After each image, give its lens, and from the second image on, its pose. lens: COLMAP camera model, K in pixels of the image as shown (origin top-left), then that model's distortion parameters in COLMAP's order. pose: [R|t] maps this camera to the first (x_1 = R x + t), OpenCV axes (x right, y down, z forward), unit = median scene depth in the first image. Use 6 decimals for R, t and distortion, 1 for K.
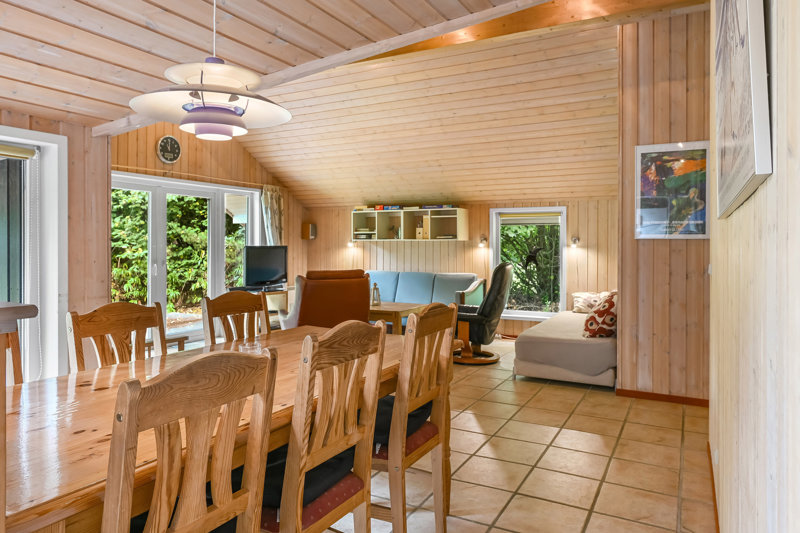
lens RADIAL K [[539.8, 0, 396.5], [0, 539.8, 241.6], [0, 0, 1]] dist [-0.003608, -0.000734]
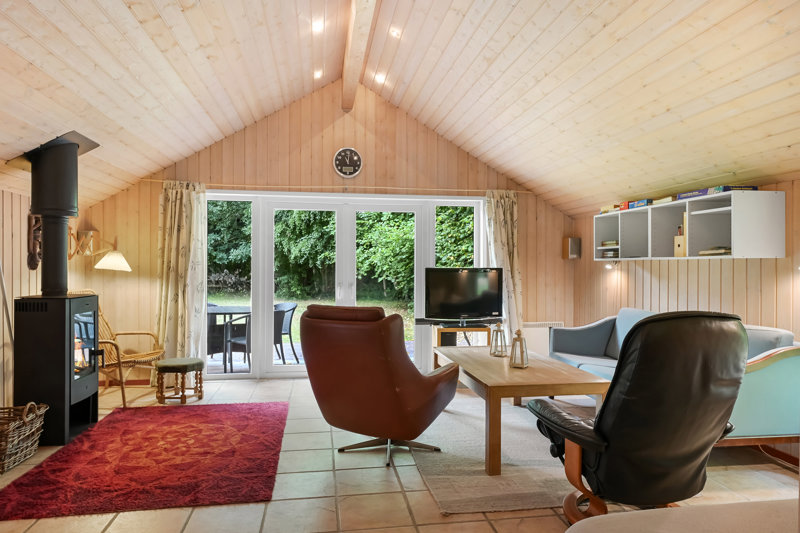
lens RADIAL K [[513.6, 0, 400.0], [0, 513.6, 266.5], [0, 0, 1]] dist [-0.000837, -0.000191]
pose [[0.608669, 0.001959, -0.793422, 0.302465], [0.001924, 0.999990, 0.003945, 0.002936], [0.793422, -0.003928, 0.608659, 0.494672]]
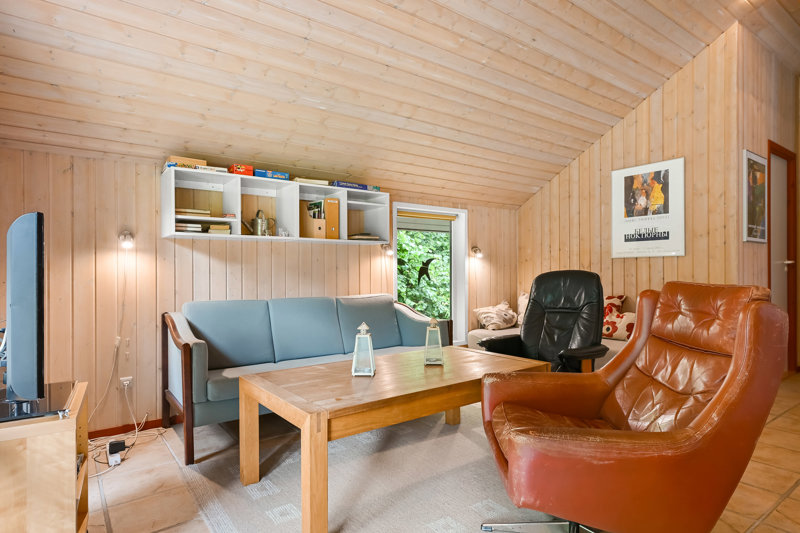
lens RADIAL K [[454.1, 0, 401.7], [0, 454.1, 273.1], [0, 0, 1]] dist [0.039963, 0.001204]
pose [[0.405668, -0.005308, 0.914005, -0.387552], [0.002912, 0.999986, 0.004515, 0.031641], [-0.914016, 0.000831, 0.405678, 0.778450]]
